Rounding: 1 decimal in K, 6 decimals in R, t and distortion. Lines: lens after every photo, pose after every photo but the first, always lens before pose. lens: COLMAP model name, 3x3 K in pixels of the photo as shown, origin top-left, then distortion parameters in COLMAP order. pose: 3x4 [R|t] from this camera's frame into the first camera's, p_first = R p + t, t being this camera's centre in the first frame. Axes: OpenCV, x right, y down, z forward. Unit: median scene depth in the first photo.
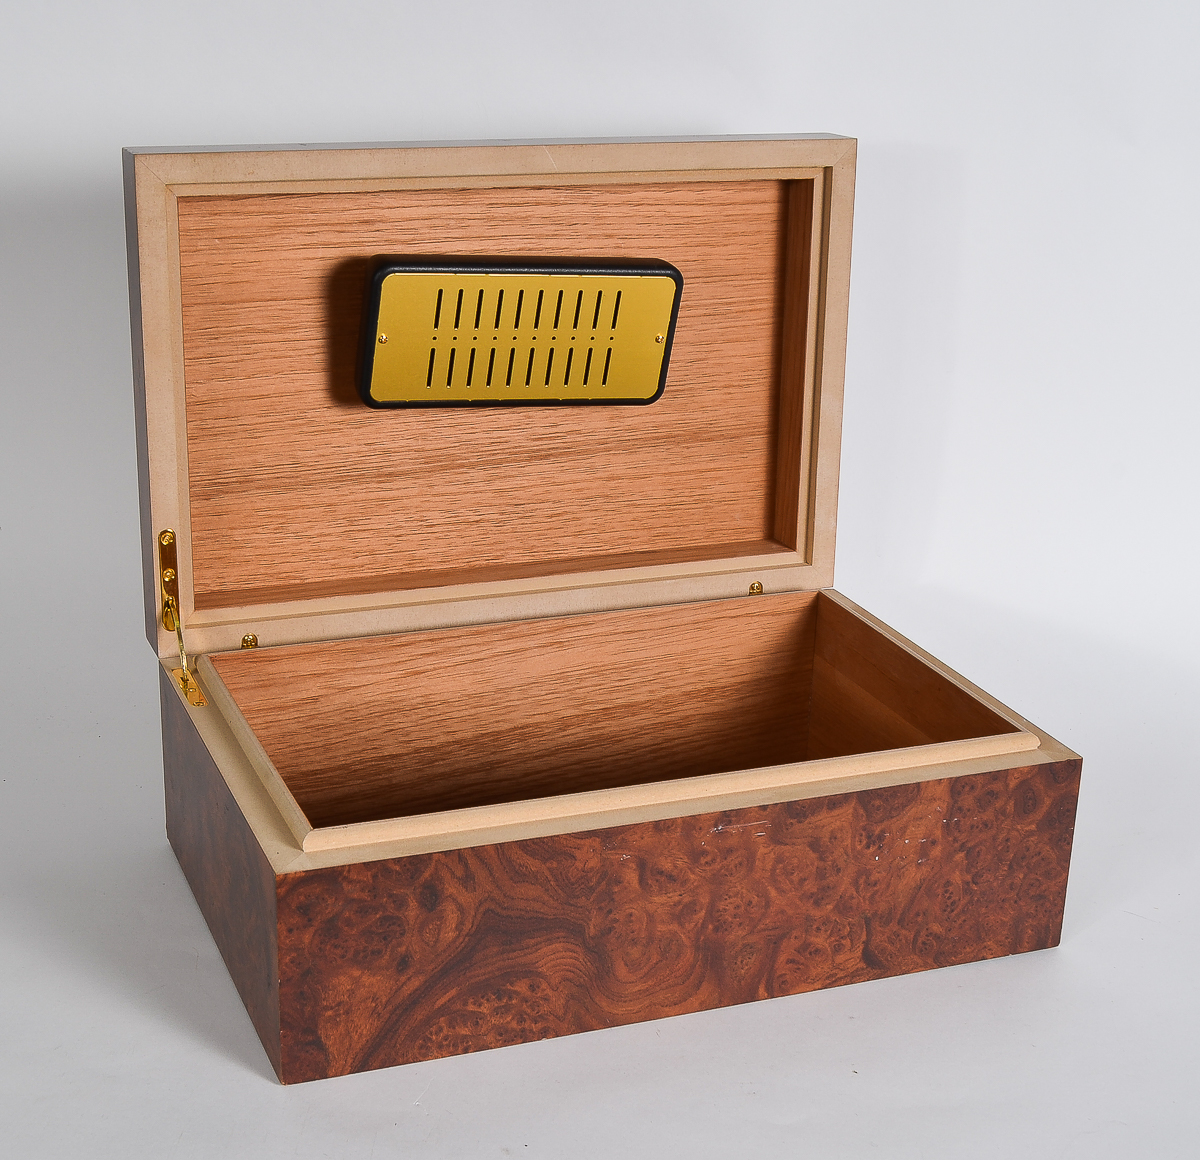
lens RADIAL K [[2211.0, 0, 598.8], [0, 2211.0, 582.9], [0, 0, 1]] dist [0.063267, 0.000000]
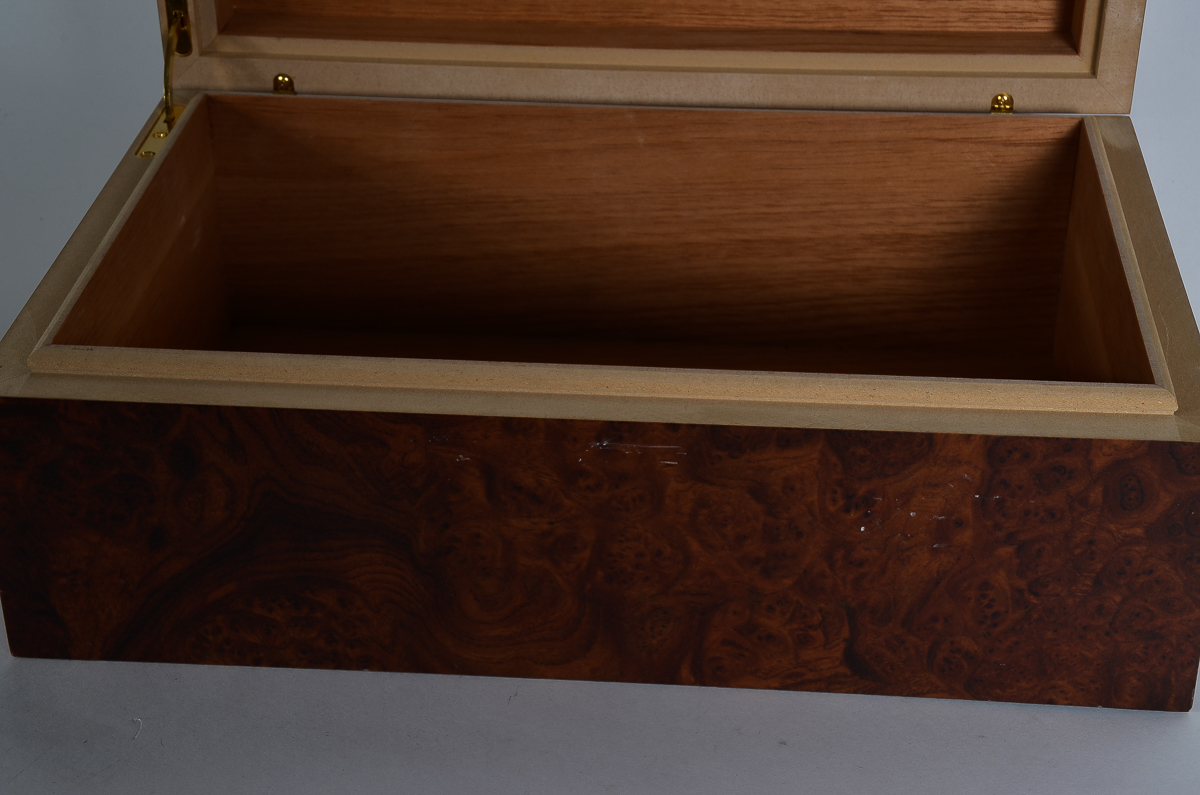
lens RADIAL K [[2222.3, 0, 602.5], [0, 2222.3, 405.7], [0, 0, 1]] dist [0.280967, 0.000000]
pose [[0.891255, 0.191018, -0.411312, 0.322450], [-0.114248, 0.972285, 0.203982, -0.042181], [0.438876, -0.134808, 0.888377, 0.354574]]
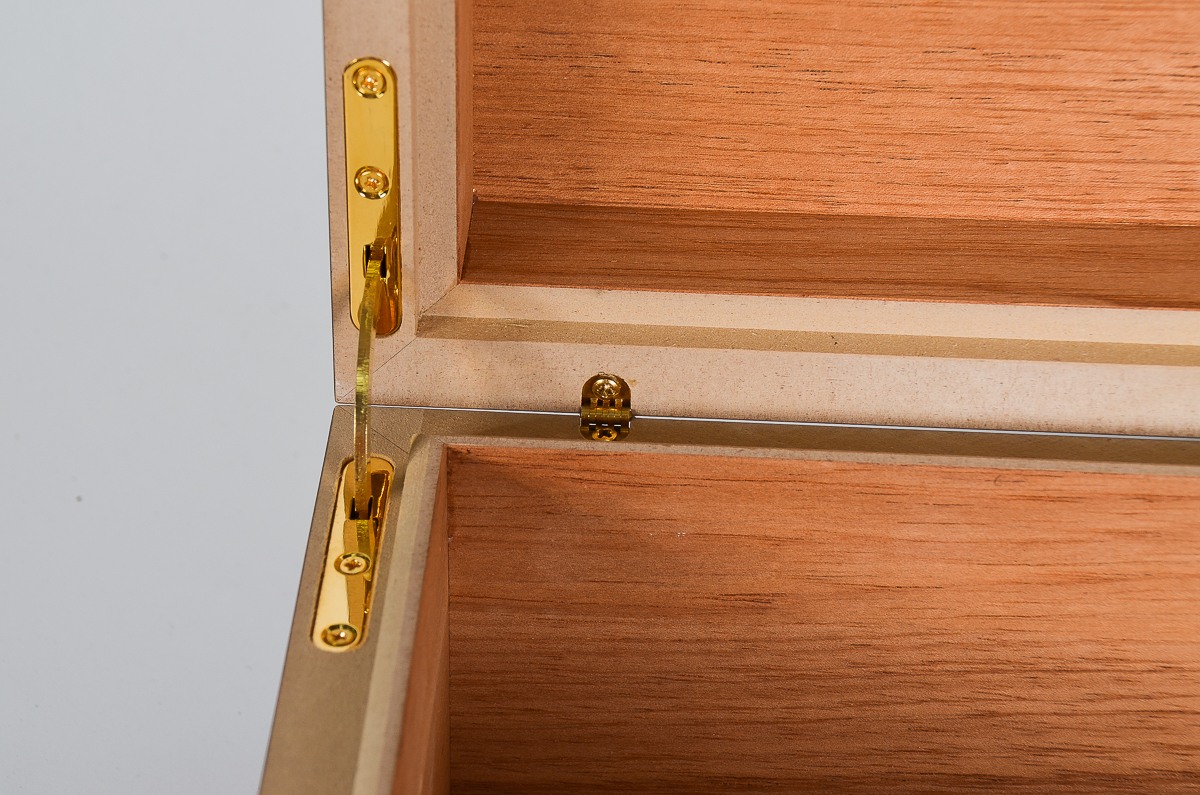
lens RADIAL K [[3602.2, 0, 598.5], [0, 3602.2, 402.2], [0, 0, 1]] dist [0.363106, 0.000000]
pose [[0.906932, 0.228550, -0.353892, 0.038952], [-0.123310, 0.947272, 0.295754, -0.147245], [0.402827, -0.224590, 0.887294, 0.561601]]
